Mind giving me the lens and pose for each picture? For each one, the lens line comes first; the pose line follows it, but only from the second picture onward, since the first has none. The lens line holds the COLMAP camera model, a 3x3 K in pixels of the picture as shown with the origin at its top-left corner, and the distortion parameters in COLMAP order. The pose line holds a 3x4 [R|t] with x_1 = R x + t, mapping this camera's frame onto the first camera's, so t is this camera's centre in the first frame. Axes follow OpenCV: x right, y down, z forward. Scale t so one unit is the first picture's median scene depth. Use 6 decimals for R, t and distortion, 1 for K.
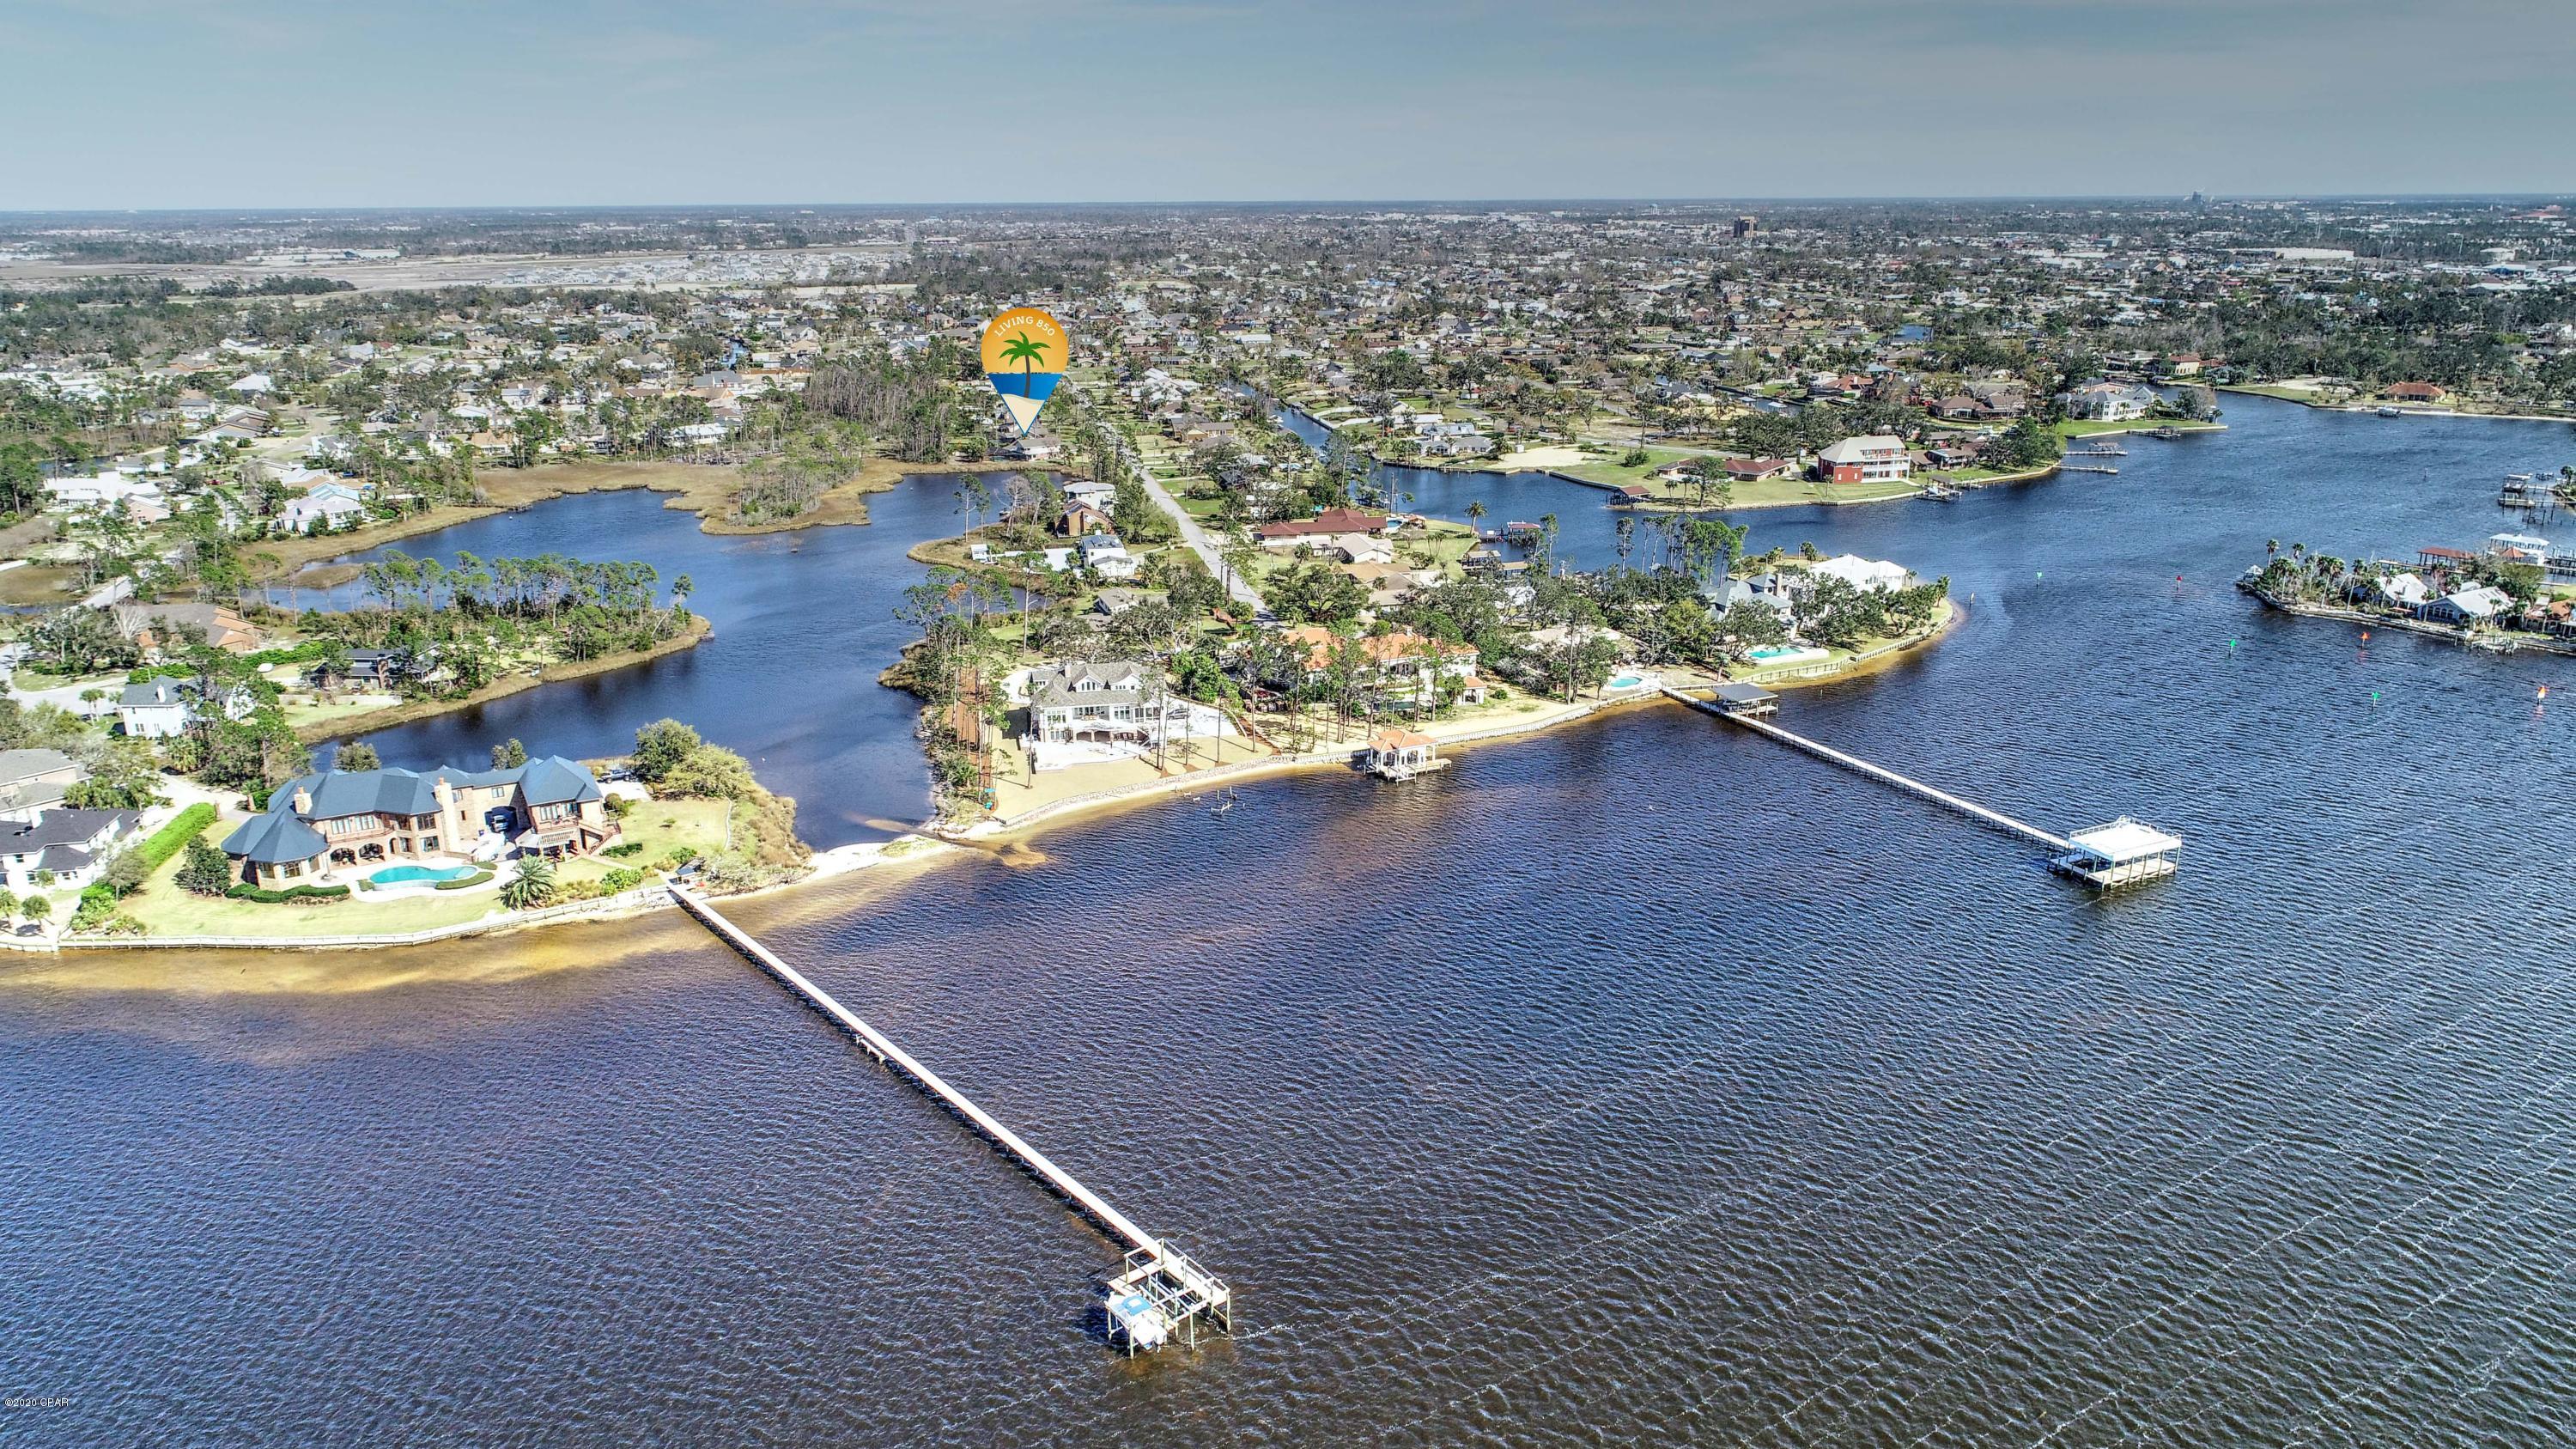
lens RADIAL K [[1781.2, 0, 1288.0], [0, 1781.2, 724.5], [0, 0, 1]] dist [0.007670, -0.005246]
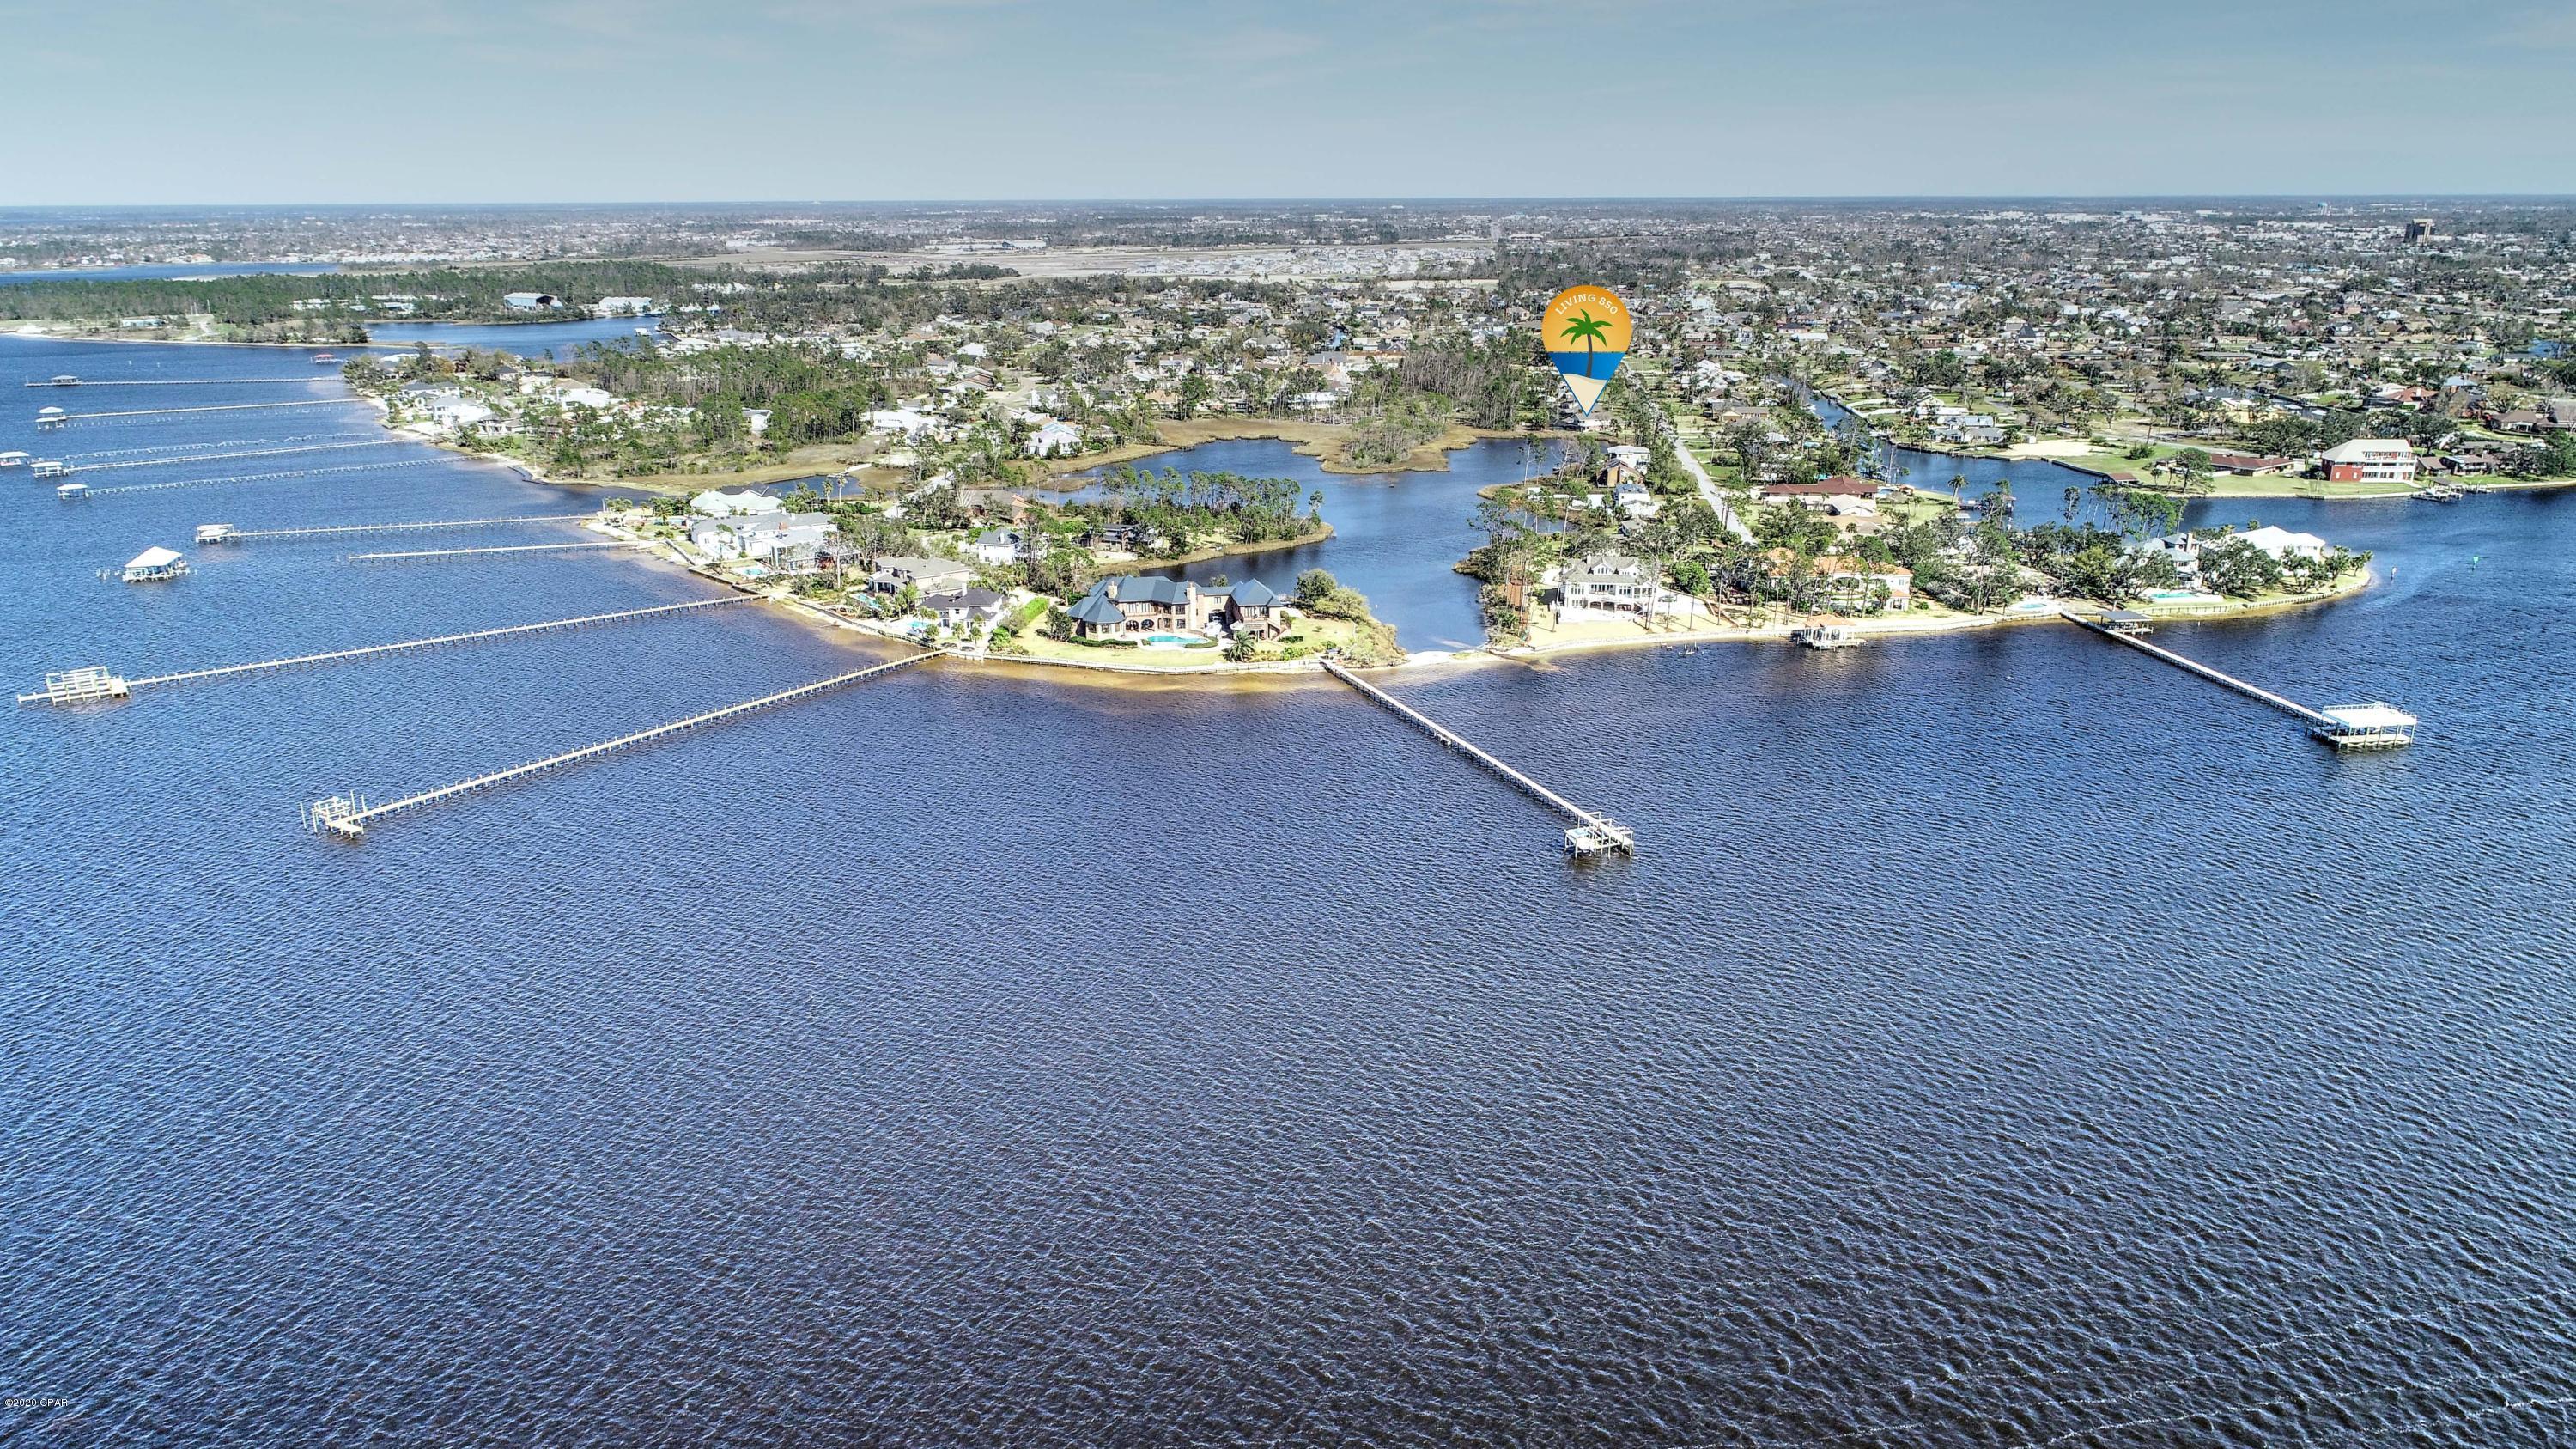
lens RADIAL K [[1781.2, 0, 1288.0], [0, 1781.2, 724.5], [0, 0, 1]] dist [0.007670, -0.005246]
pose [[0.951328, 0.091251, -0.294360, 0.034743], [-0.090680, 0.995758, 0.015617, 0.045480], [0.294536, 0.011836, 0.955567, -0.187707]]
